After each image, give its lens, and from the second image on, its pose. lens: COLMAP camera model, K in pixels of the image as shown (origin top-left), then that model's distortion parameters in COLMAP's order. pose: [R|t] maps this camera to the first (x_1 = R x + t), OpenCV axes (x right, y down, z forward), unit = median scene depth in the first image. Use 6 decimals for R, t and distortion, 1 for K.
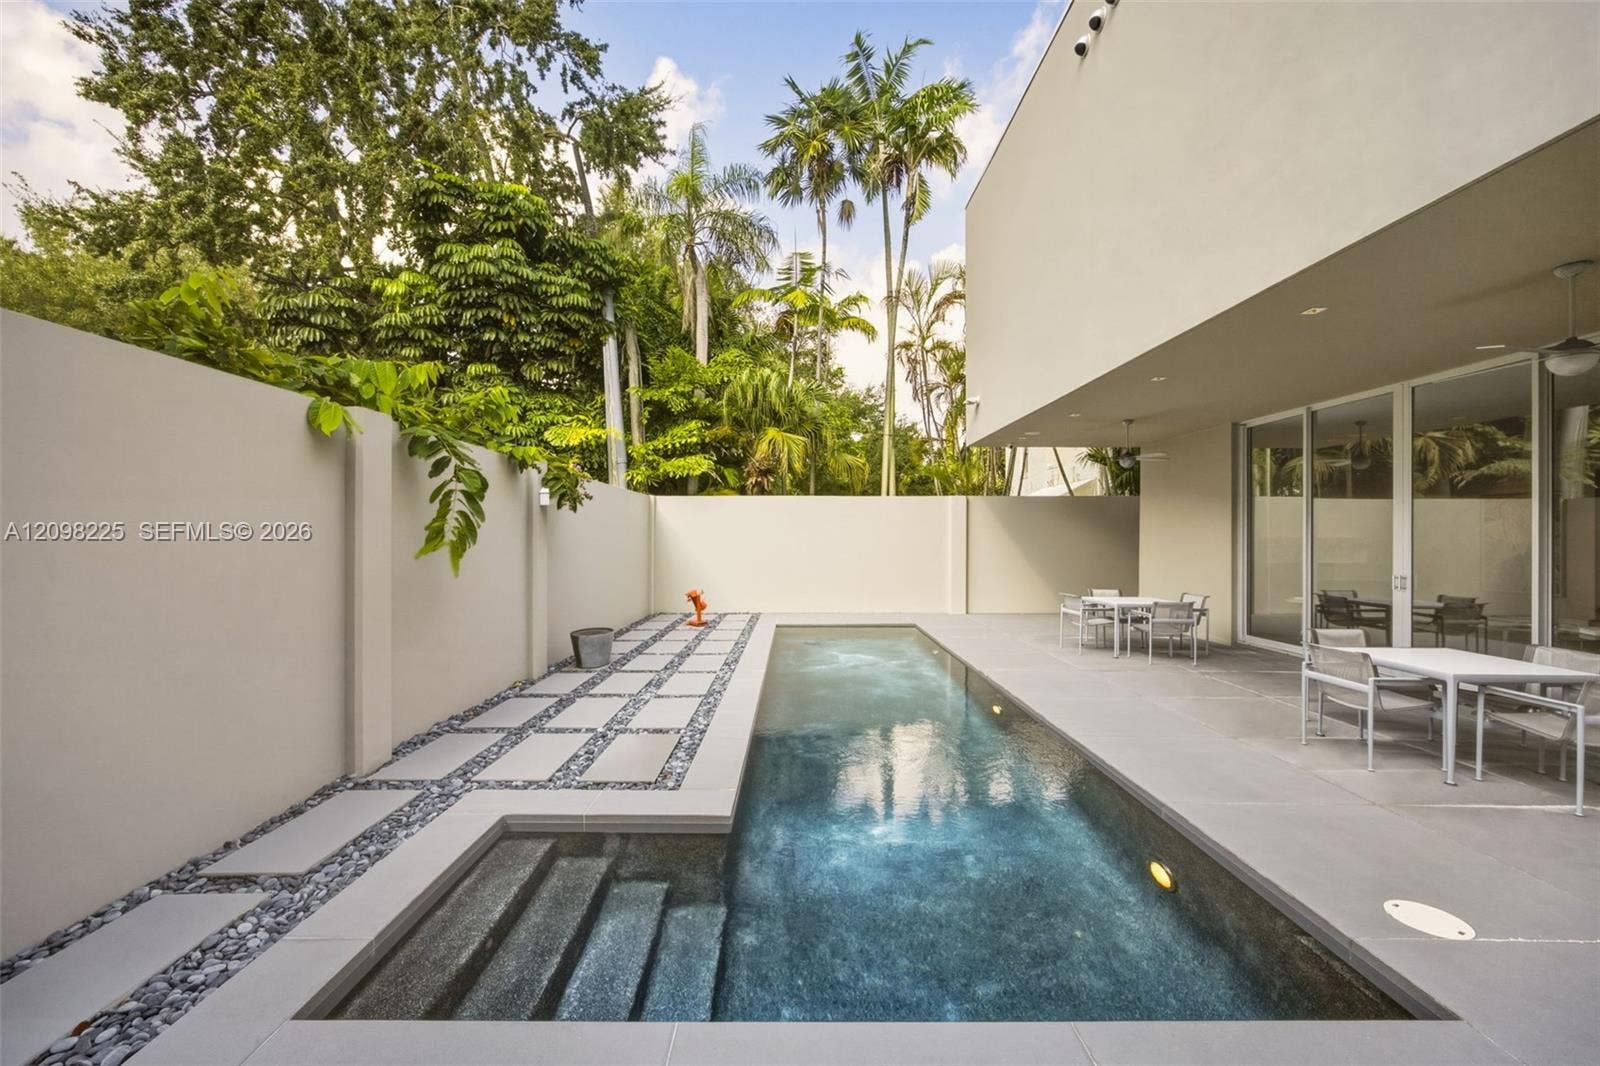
lens RADIAL K [[629.5, 0, 796.2], [0, 629.5, 530.0], [0, 0, 1]] dist [-0.028292, 0.011157]
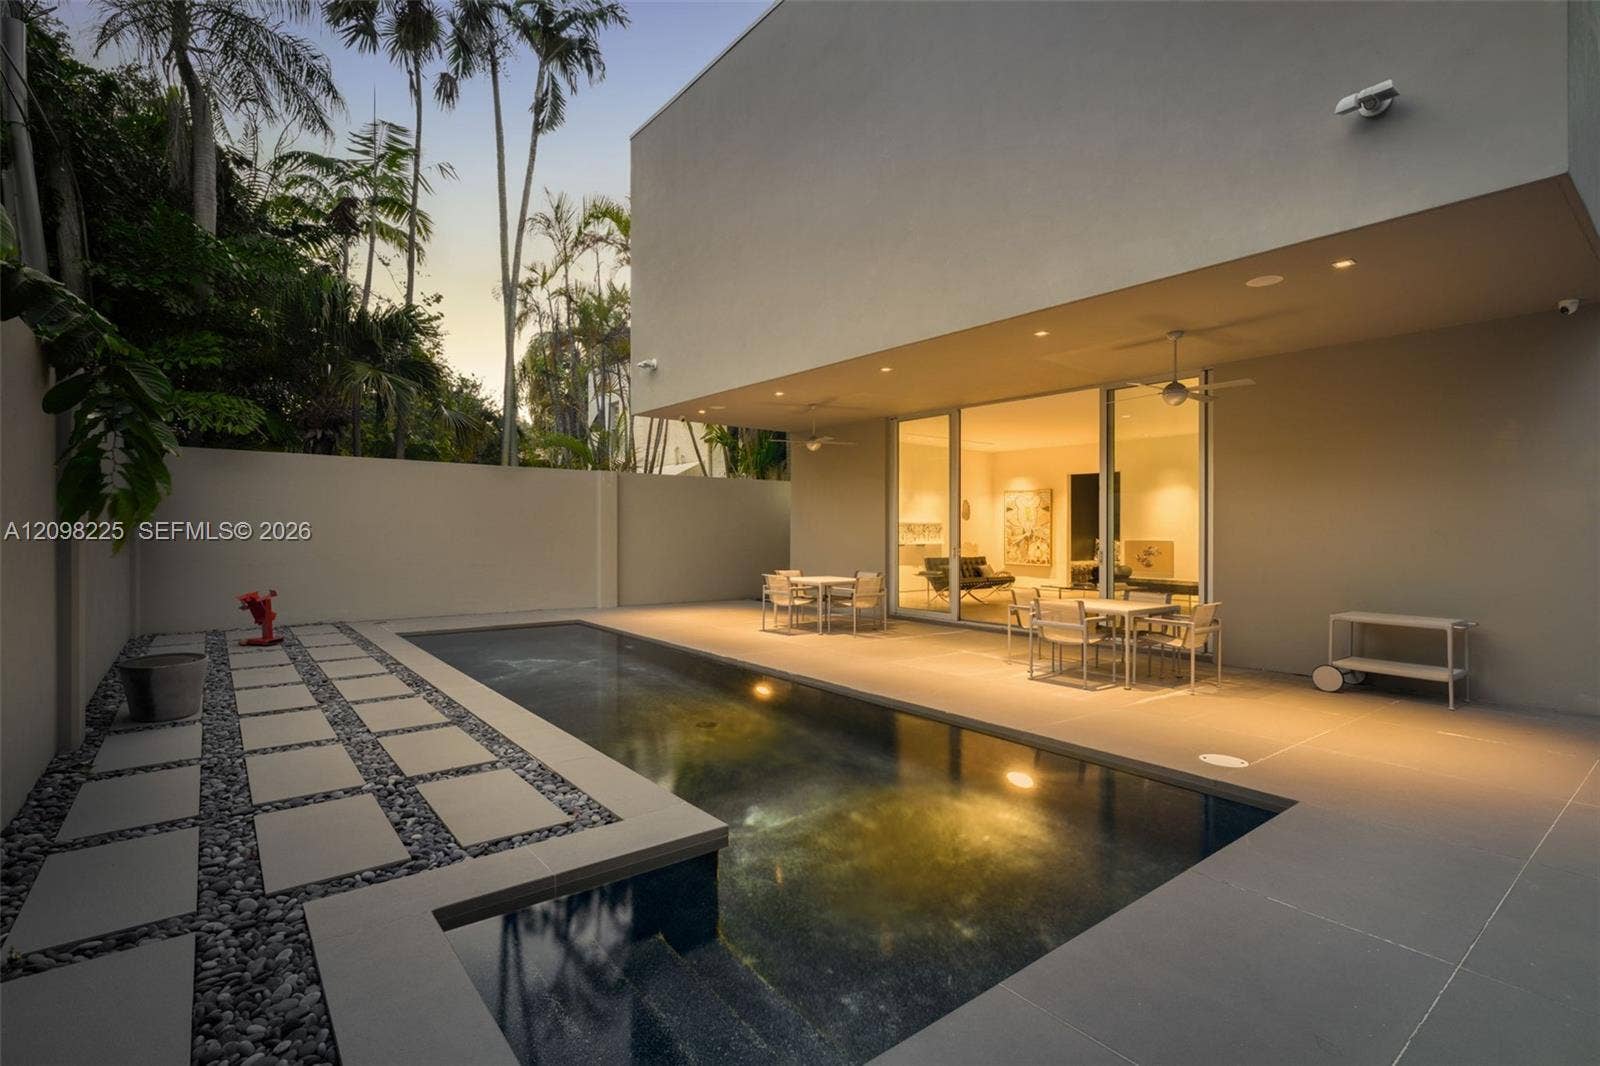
lens RADIAL K [[743.4, 0, 794.9], [0, 743.4, 520.1], [0, 0, 1]] dist [-0.010717, 0.009955]
pose [[0.789835, 0.011887, 0.613205, -0.166436], [-0.012084, 0.999920, -0.003819, 0.014440], [-0.613201, -0.004394, 0.789915, 0.045299]]
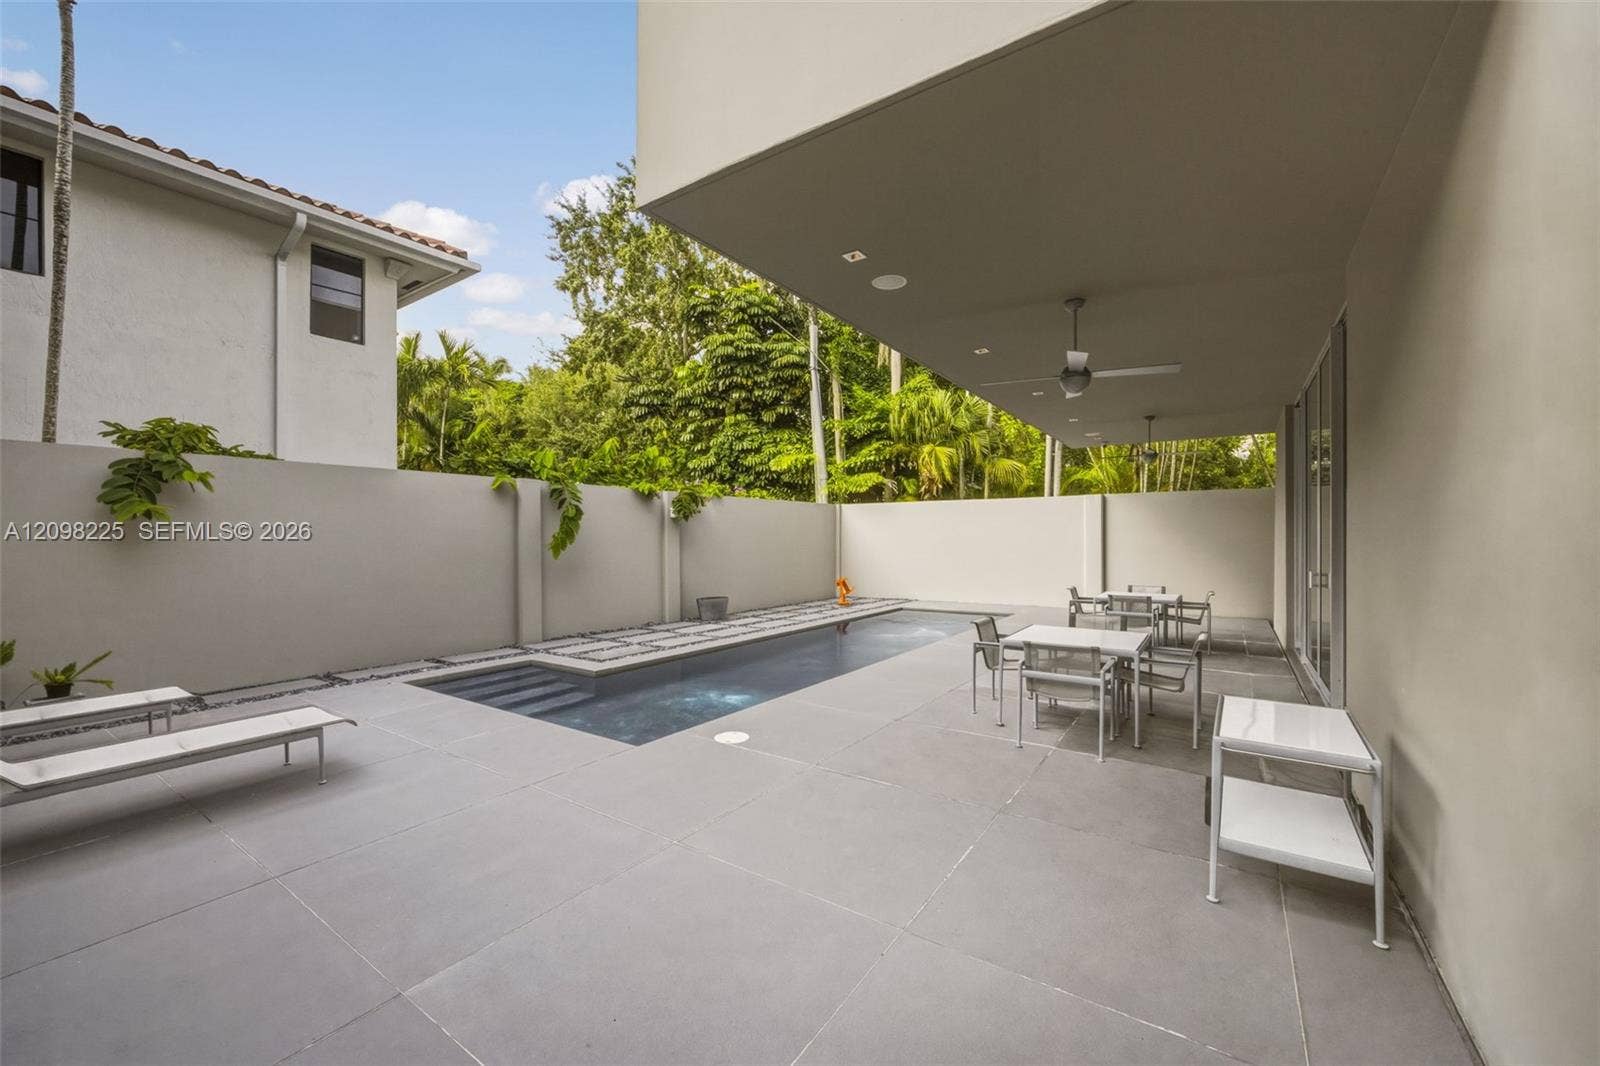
lens RADIAL K [[625.0, 0, 805.0], [0, 625.0, 525.6], [0, 0, 1]] dist [-0.001081, 0.000064]
pose [[0.828940, -0.015129, -0.559132, 0.433103], [0.009981, 0.999875, -0.012258, 0.002762], [0.559248, 0.004581, 0.828988, -0.084151]]
